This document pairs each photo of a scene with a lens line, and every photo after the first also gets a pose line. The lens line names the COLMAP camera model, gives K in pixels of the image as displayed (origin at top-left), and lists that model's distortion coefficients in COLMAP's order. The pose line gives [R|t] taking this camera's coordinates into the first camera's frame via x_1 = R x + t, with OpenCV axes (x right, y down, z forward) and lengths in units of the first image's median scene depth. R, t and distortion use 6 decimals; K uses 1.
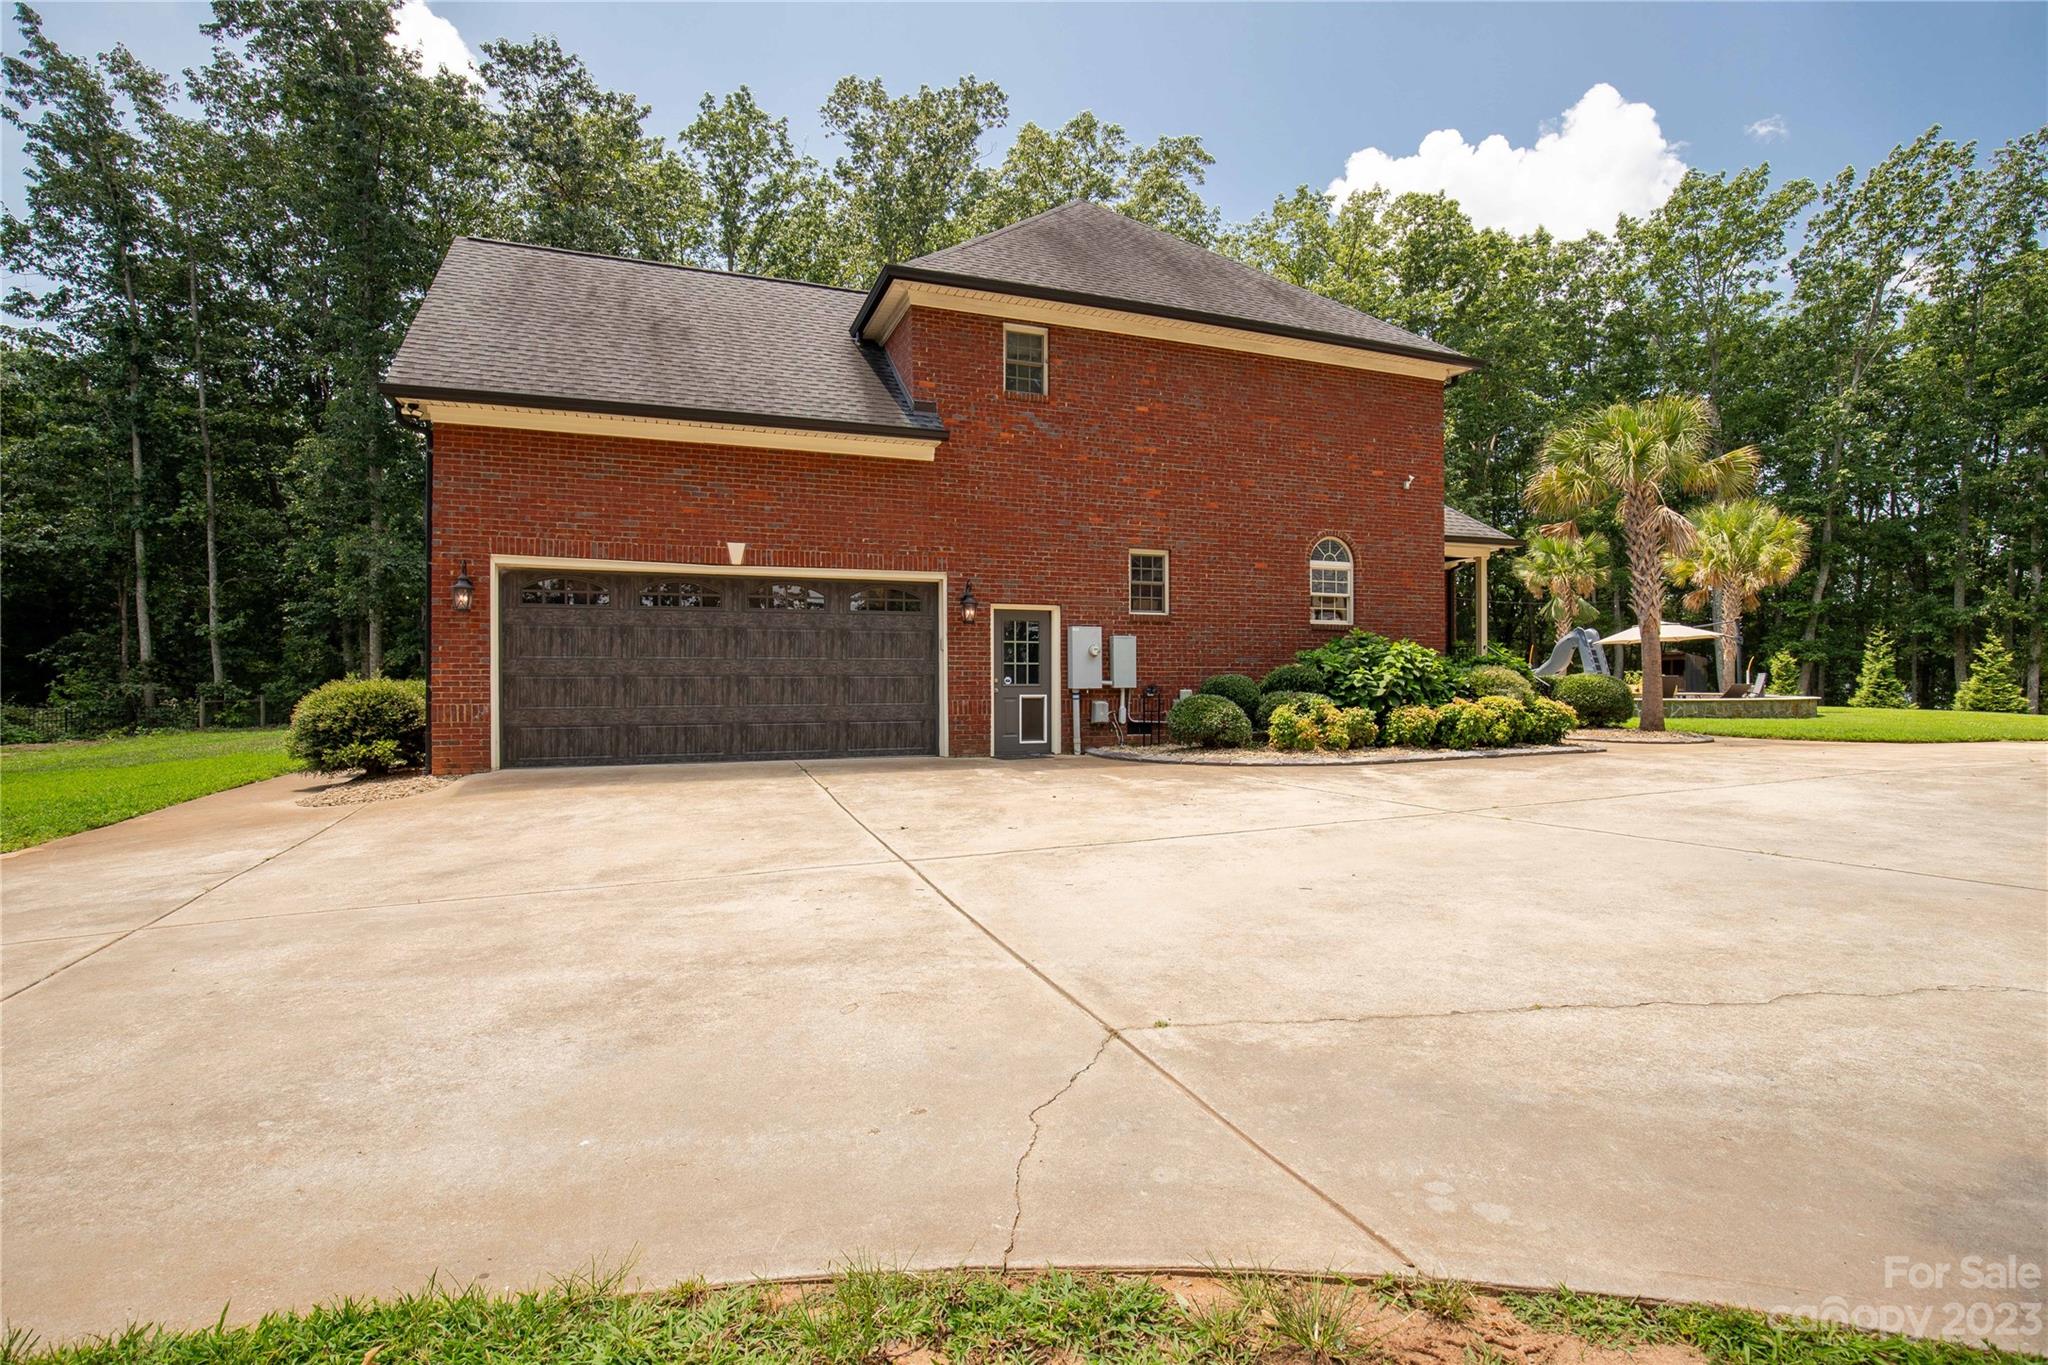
lens RADIAL K [[992.0, 0, 1035.2], [0, 992.0, 689.5], [0, 0, 1]] dist [-0.014632, 0.000412]
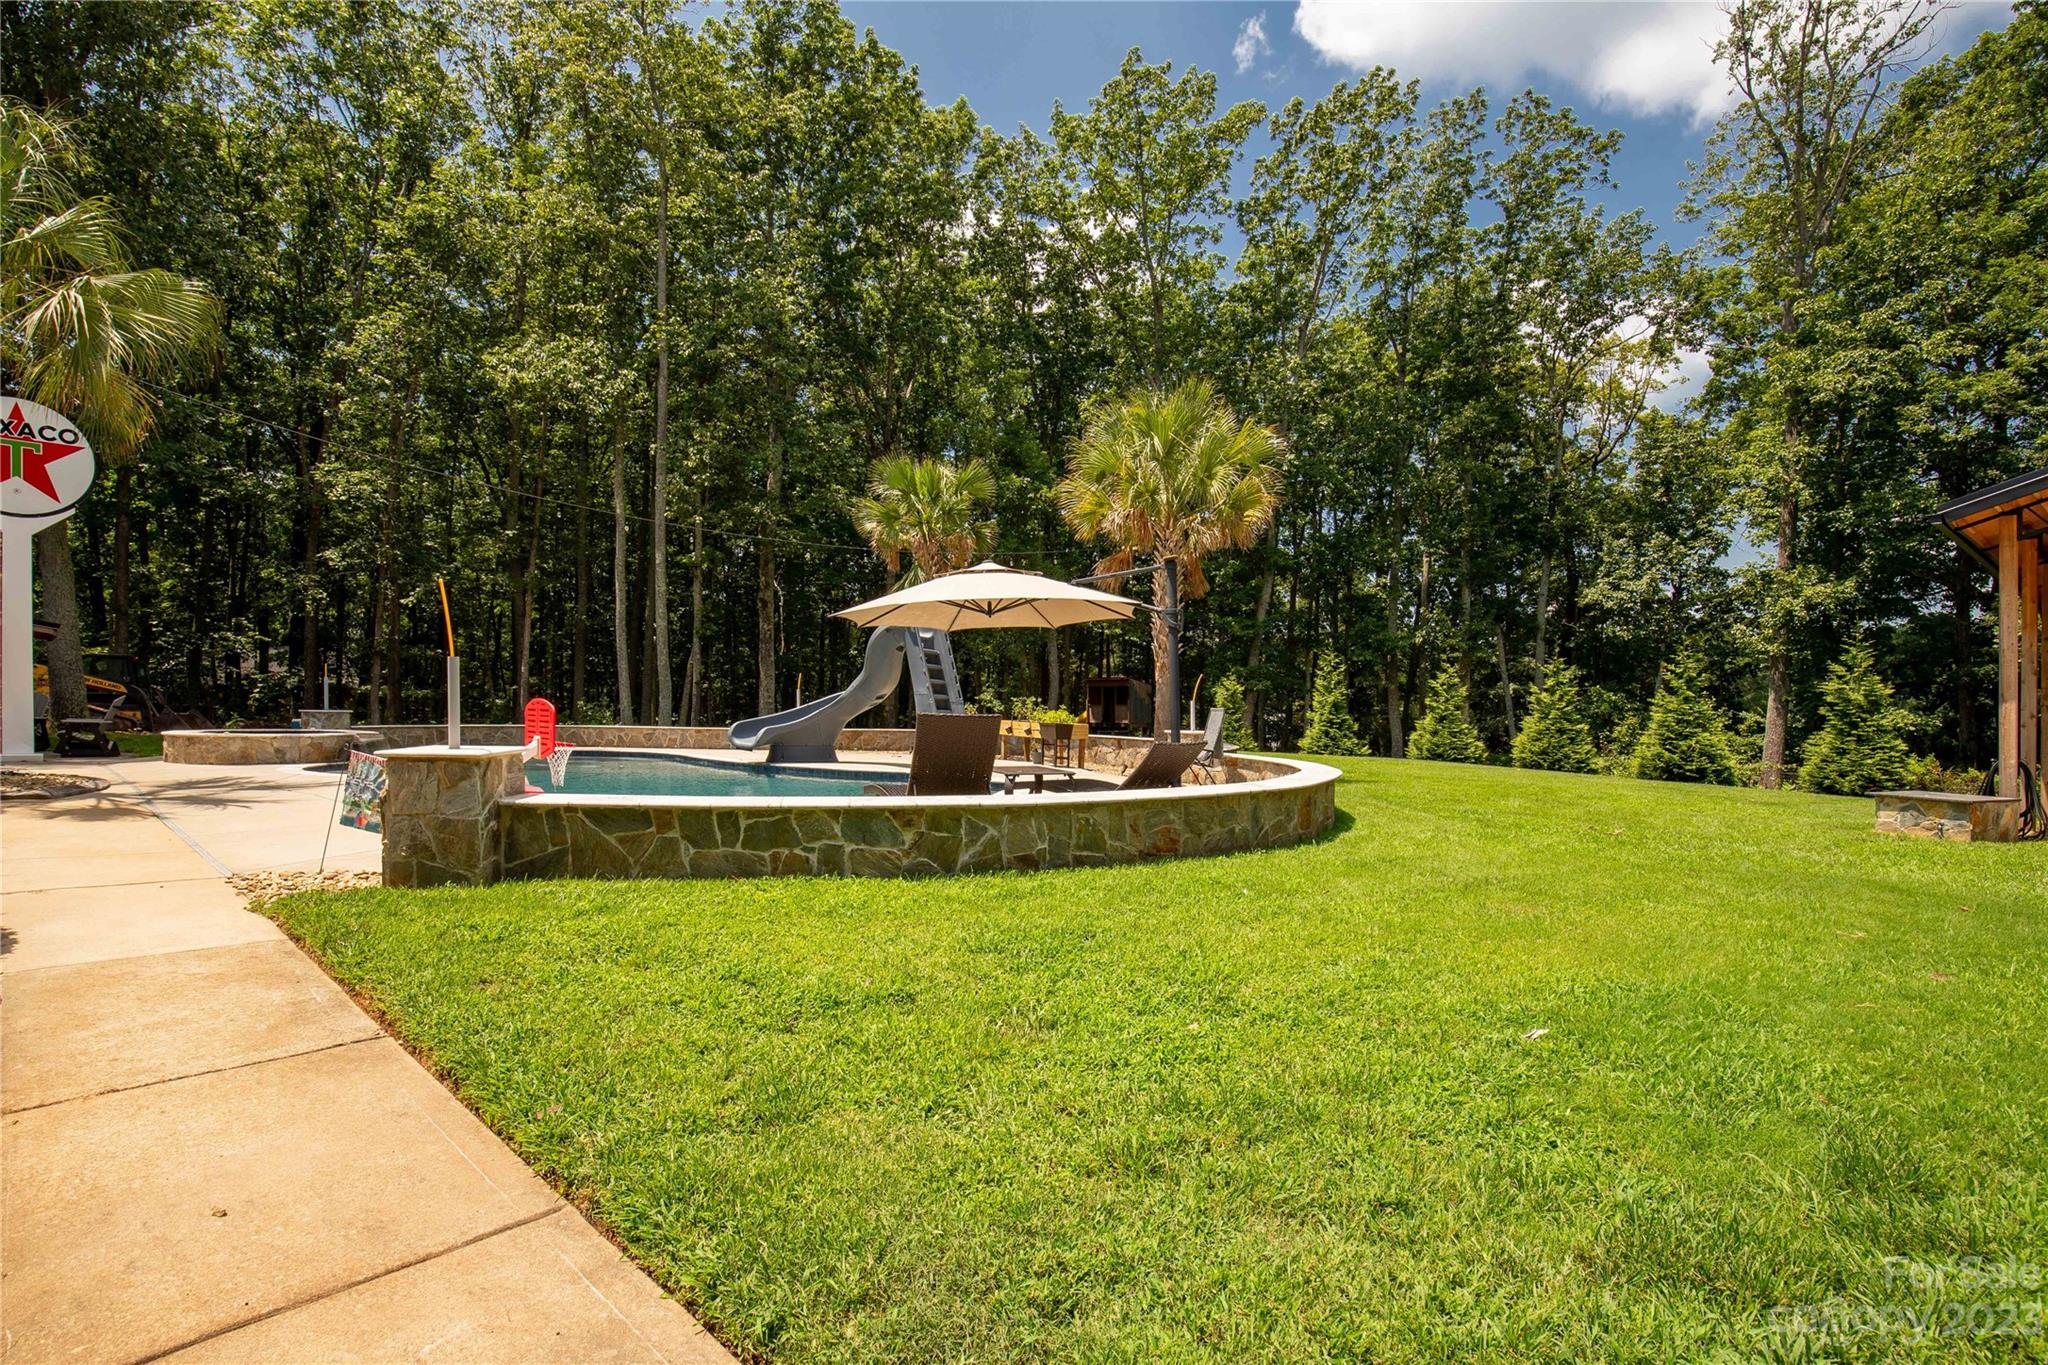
lens RADIAL K [[882.4, 0, 1023.7], [0, 882.4, 665.7], [0, 0, 1]] dist [-0.017687, 0.000316]
pose [[0.903917, 0.036519, 0.426146, 0.342238], [-0.015350, 0.998476, -0.053005, -0.009377], [-0.427432, 0.041371, 0.903100, 0.474537]]
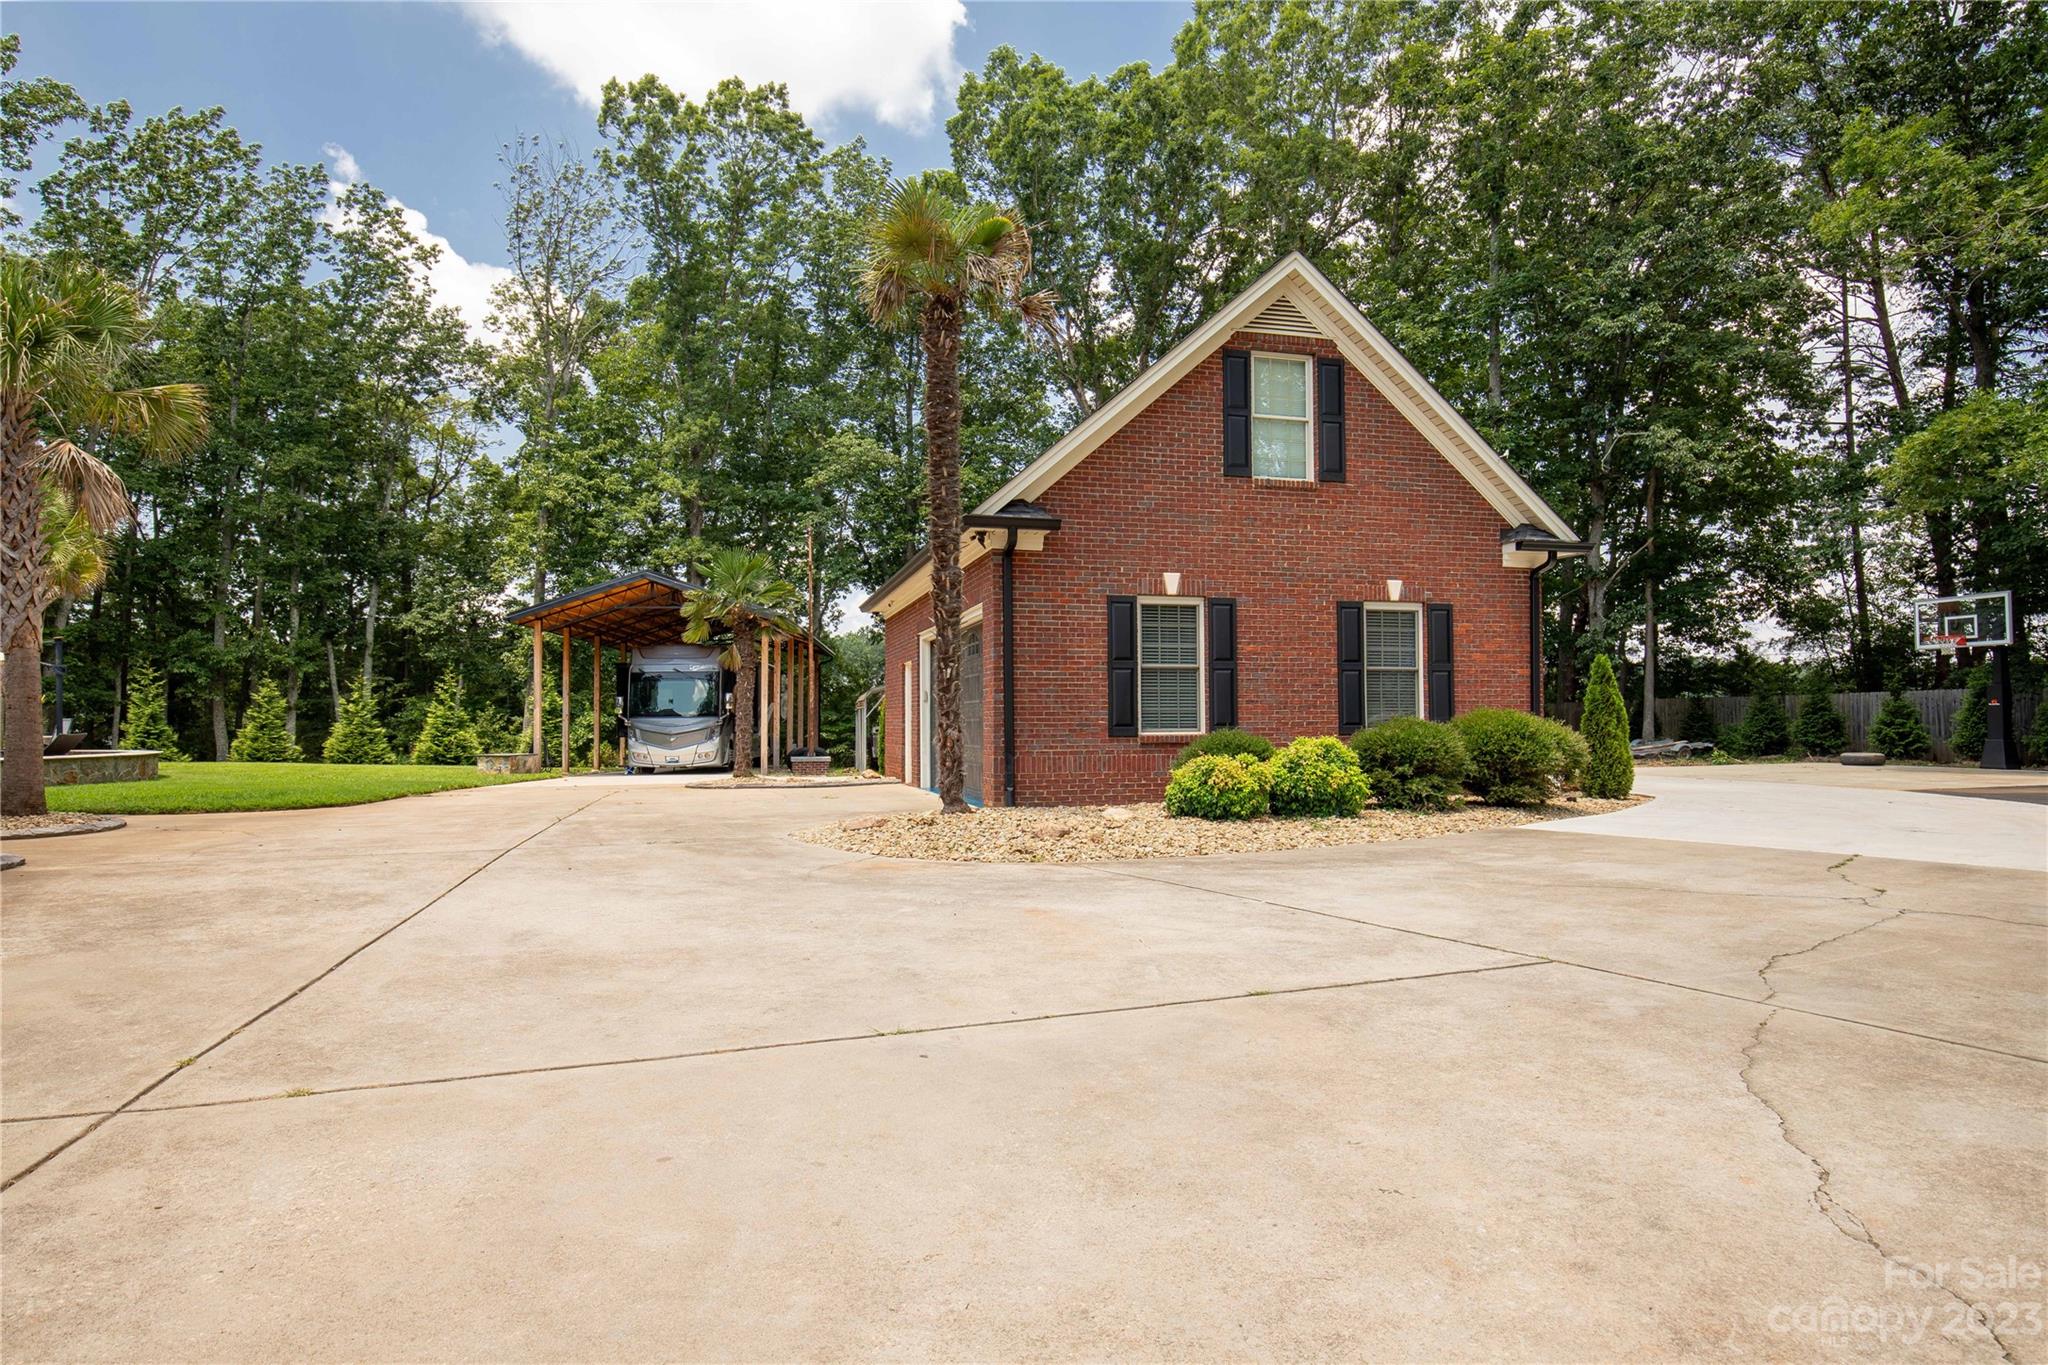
lens RADIAL K [[1120.2, 0, 1032.0], [0, 1120.2, 677.5], [0, 0, 1]] dist [-0.015642, 0.000750]
pose [[0.111035, 0.038510, 0.993070, 0.016783], [0.016148, 0.999047, -0.040547, -0.002028], [-0.993685, 0.020538, 0.110307, 0.160871]]
